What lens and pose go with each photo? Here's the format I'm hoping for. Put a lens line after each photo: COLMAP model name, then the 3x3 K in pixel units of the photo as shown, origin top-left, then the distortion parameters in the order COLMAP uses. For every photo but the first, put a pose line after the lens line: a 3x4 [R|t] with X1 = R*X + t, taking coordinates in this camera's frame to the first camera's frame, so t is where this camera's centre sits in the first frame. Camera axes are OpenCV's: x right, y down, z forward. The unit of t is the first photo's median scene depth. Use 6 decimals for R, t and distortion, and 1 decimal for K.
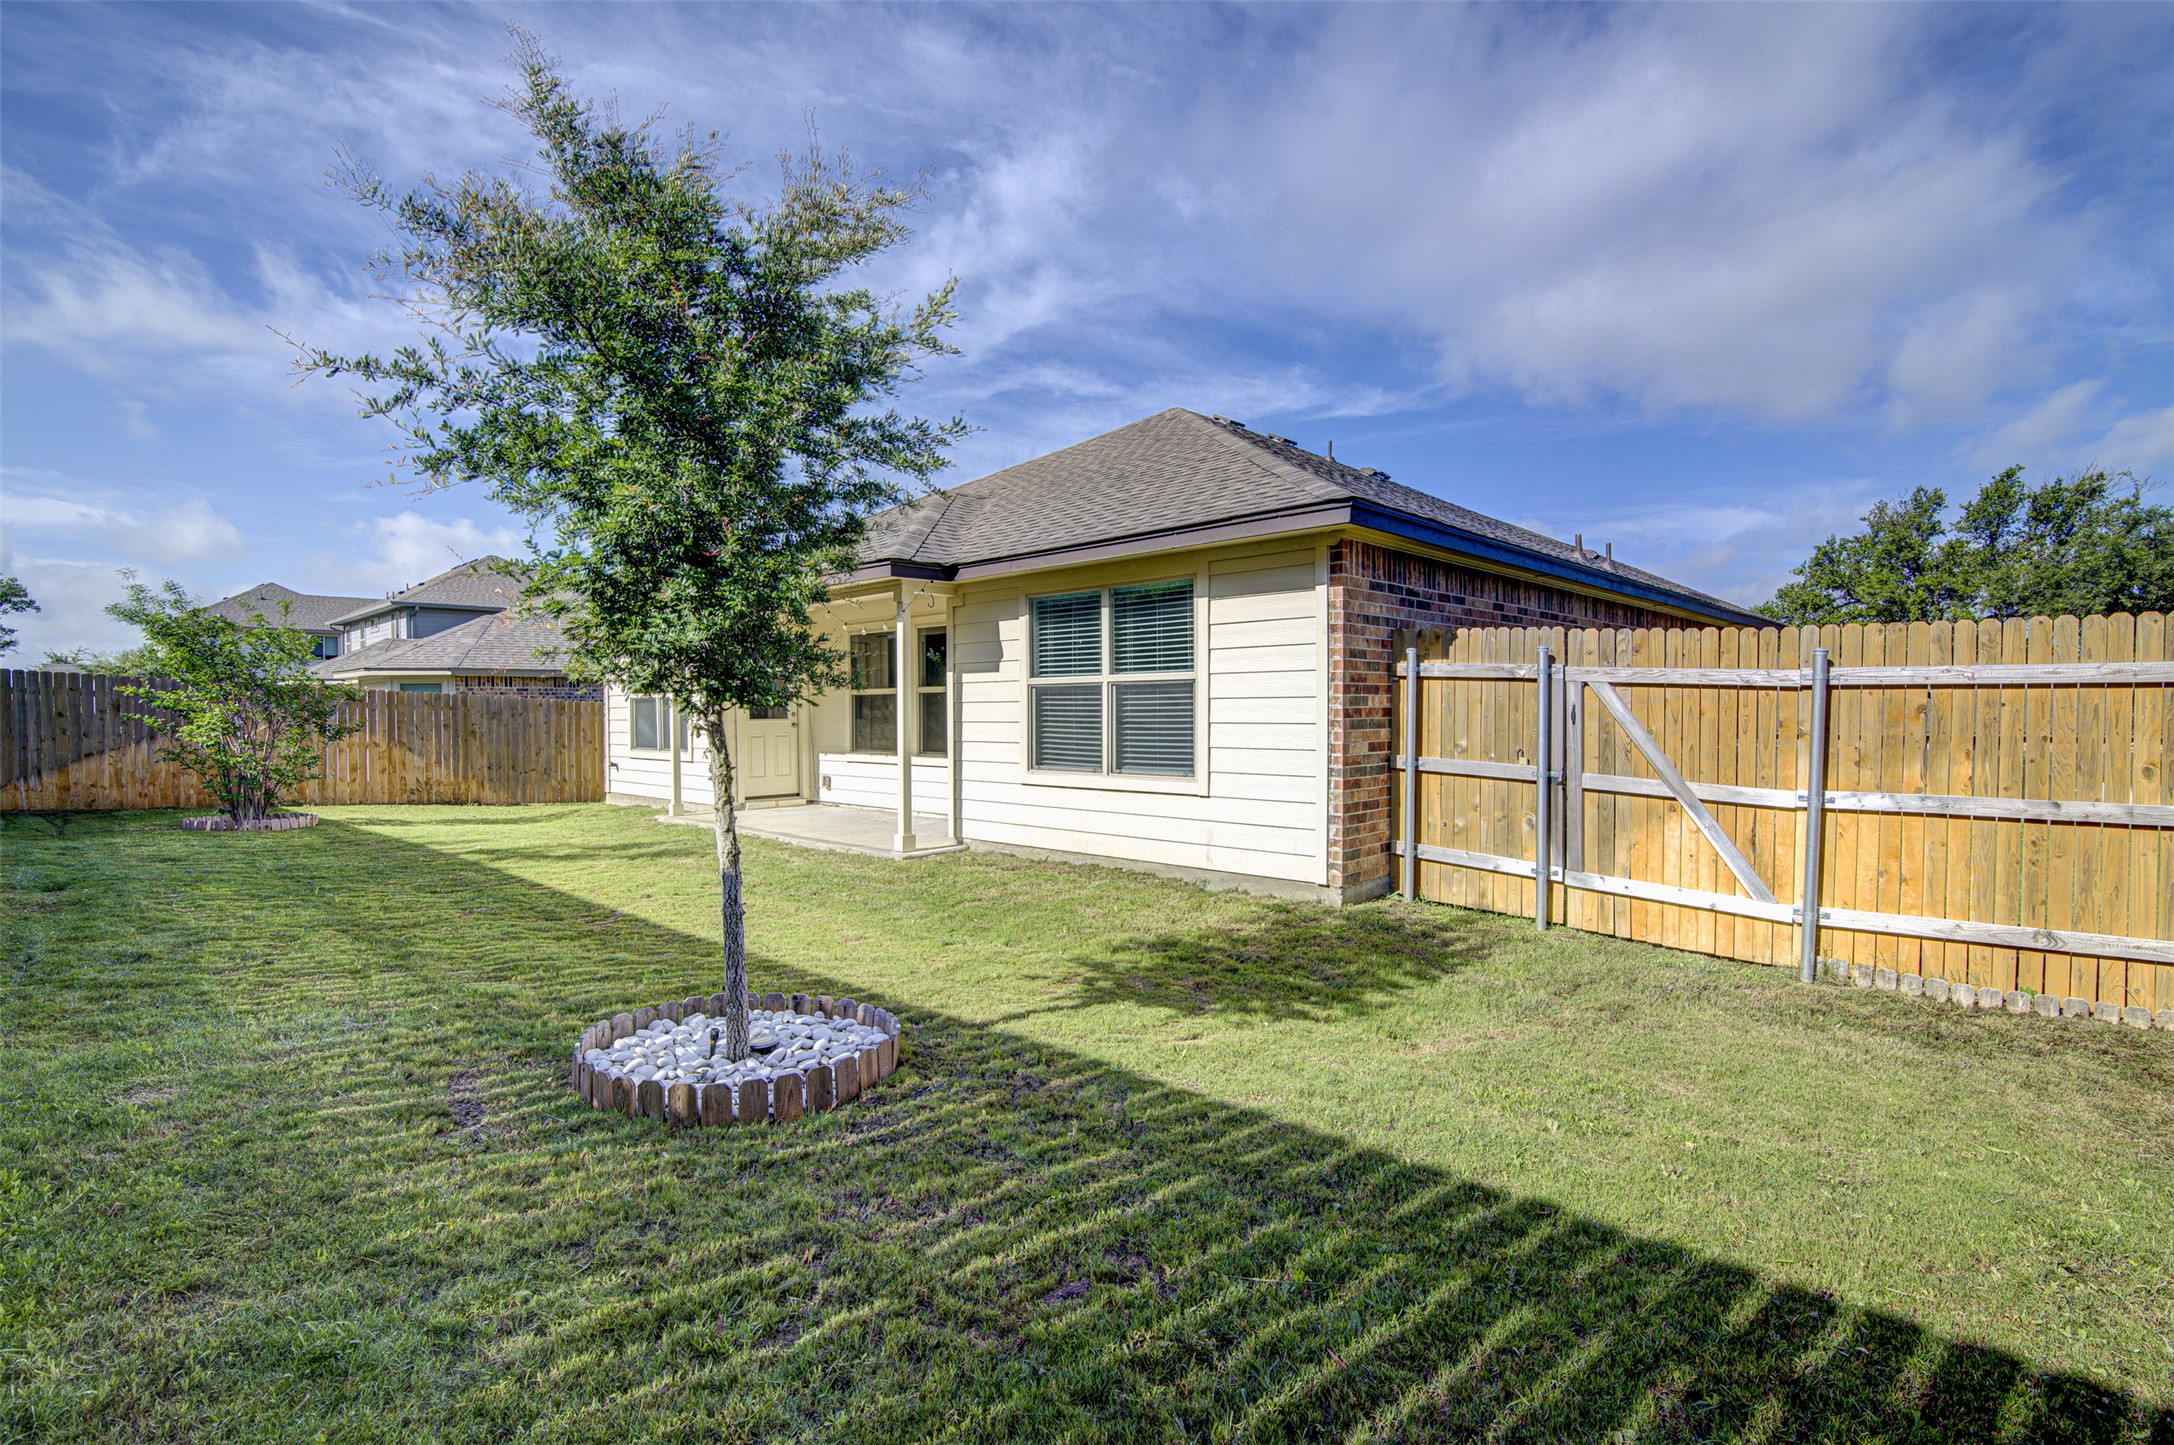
lens RADIAL K [[1012.1, 0, 1085.7], [0, 1012.1, 723.9], [0, 0, 1]] dist [0.016855, -0.000829]
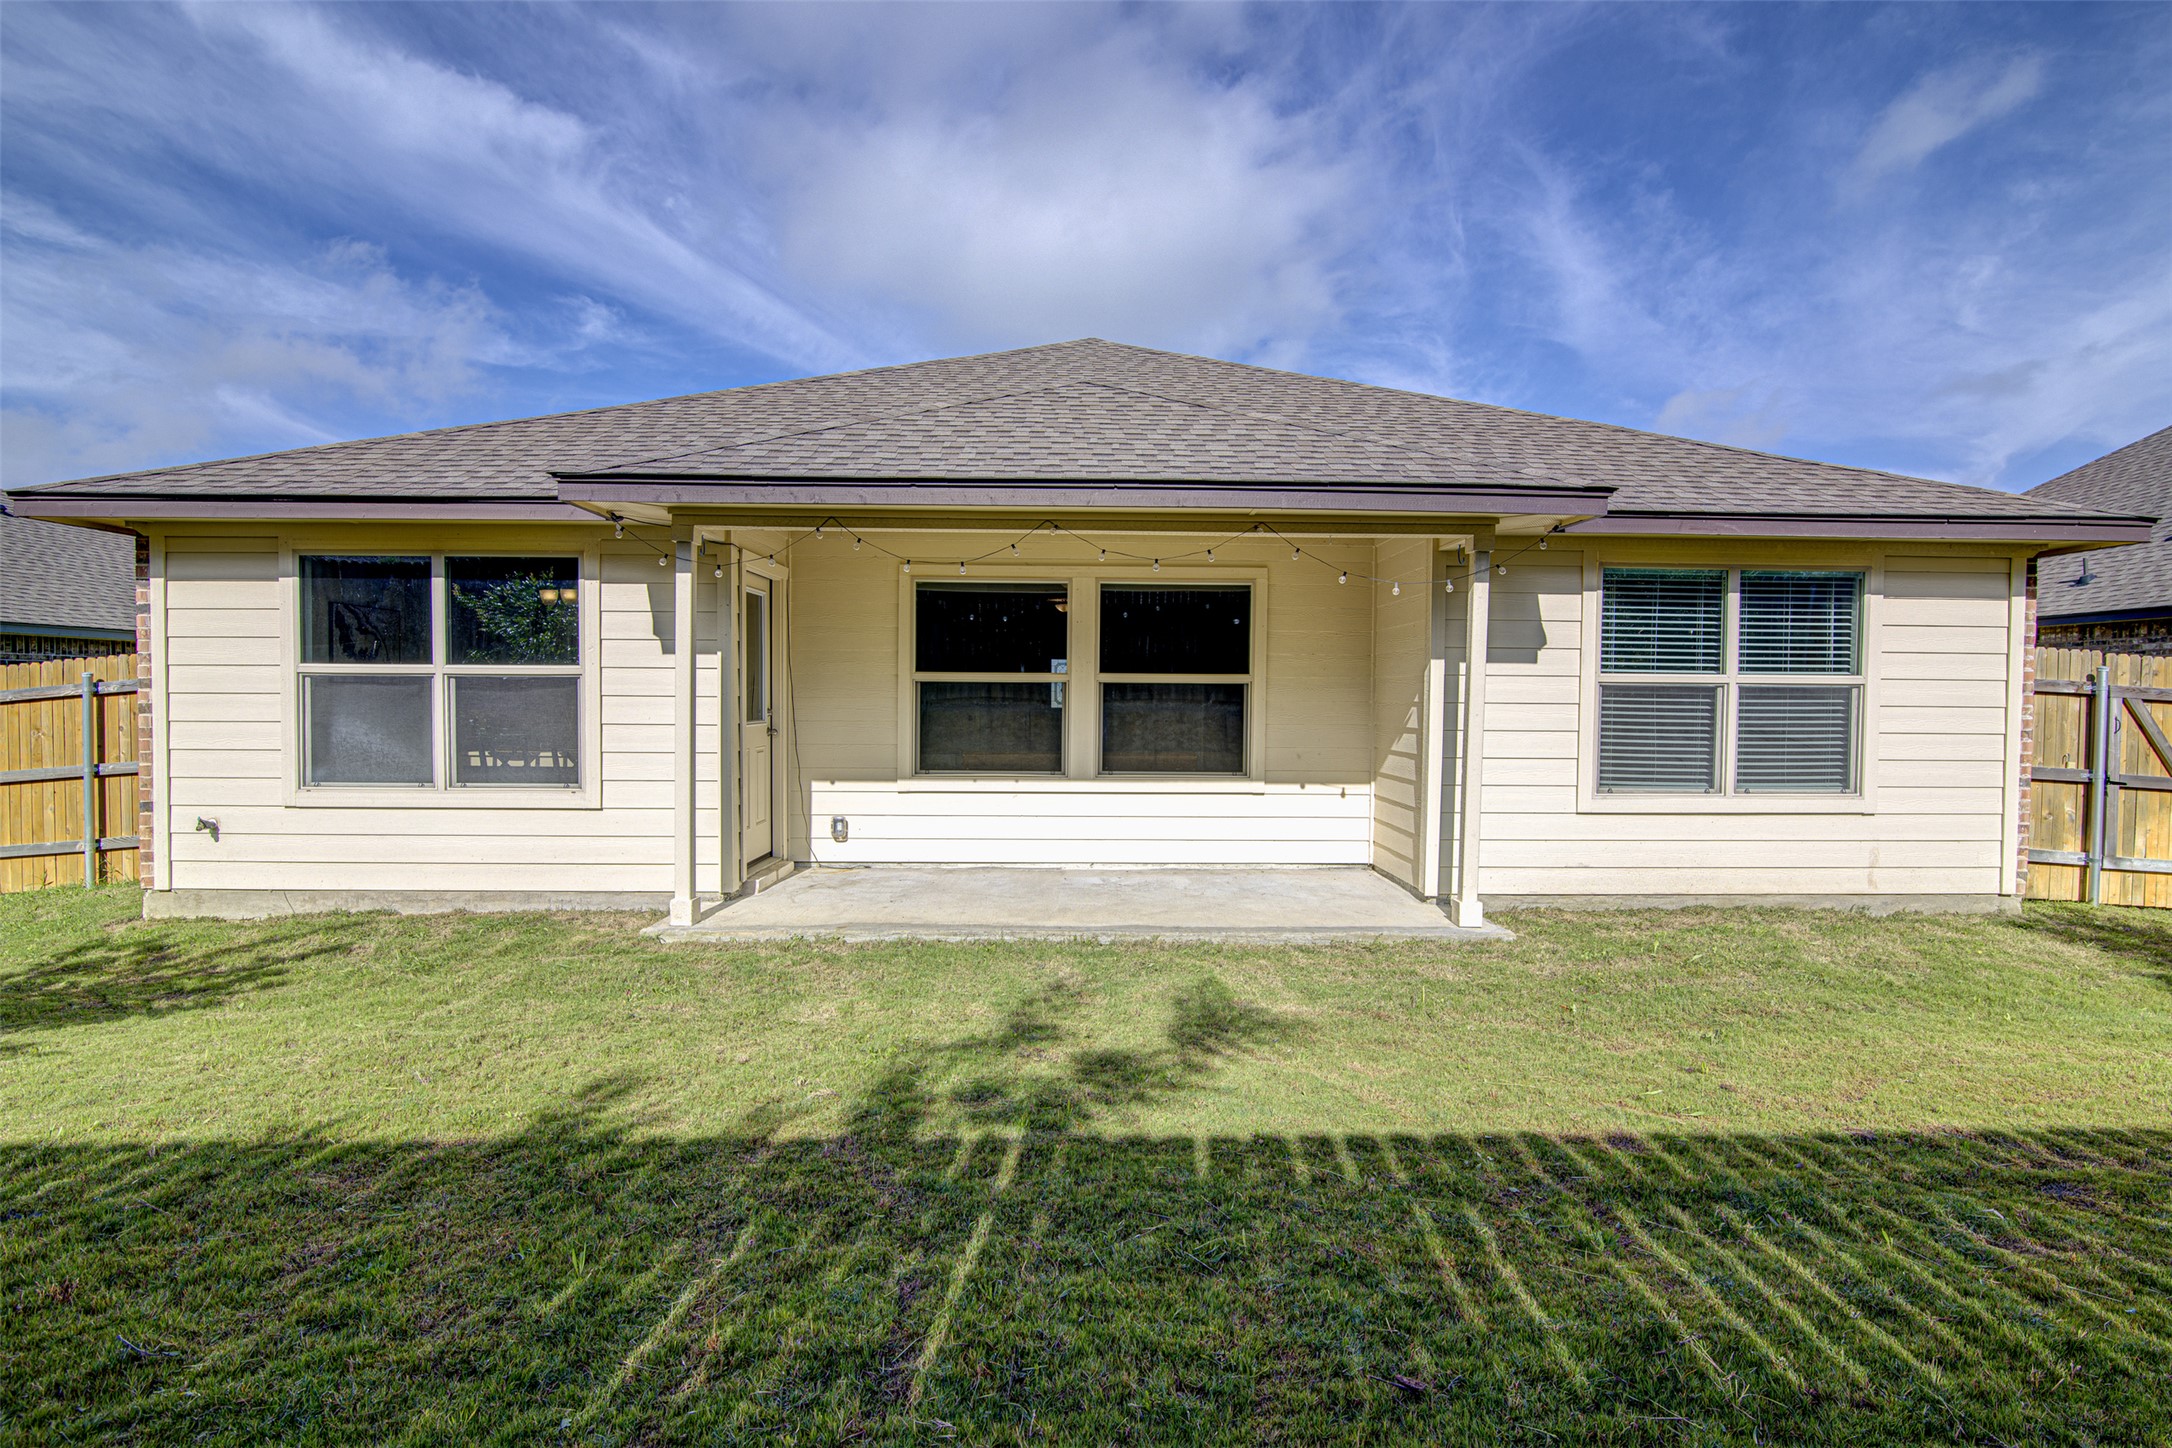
lens RADIAL K [[1011.2, 0, 1088.3], [0, 1011.2, 723.9], [0, 0, 1]] dist [0.016855, -0.000829]
pose [[0.690713, -0.002154, 0.723126, -0.945374], [-0.002468, 0.999983, 0.005336, -0.011117], [-0.723125, -0.005470, 0.690696, 0.805951]]
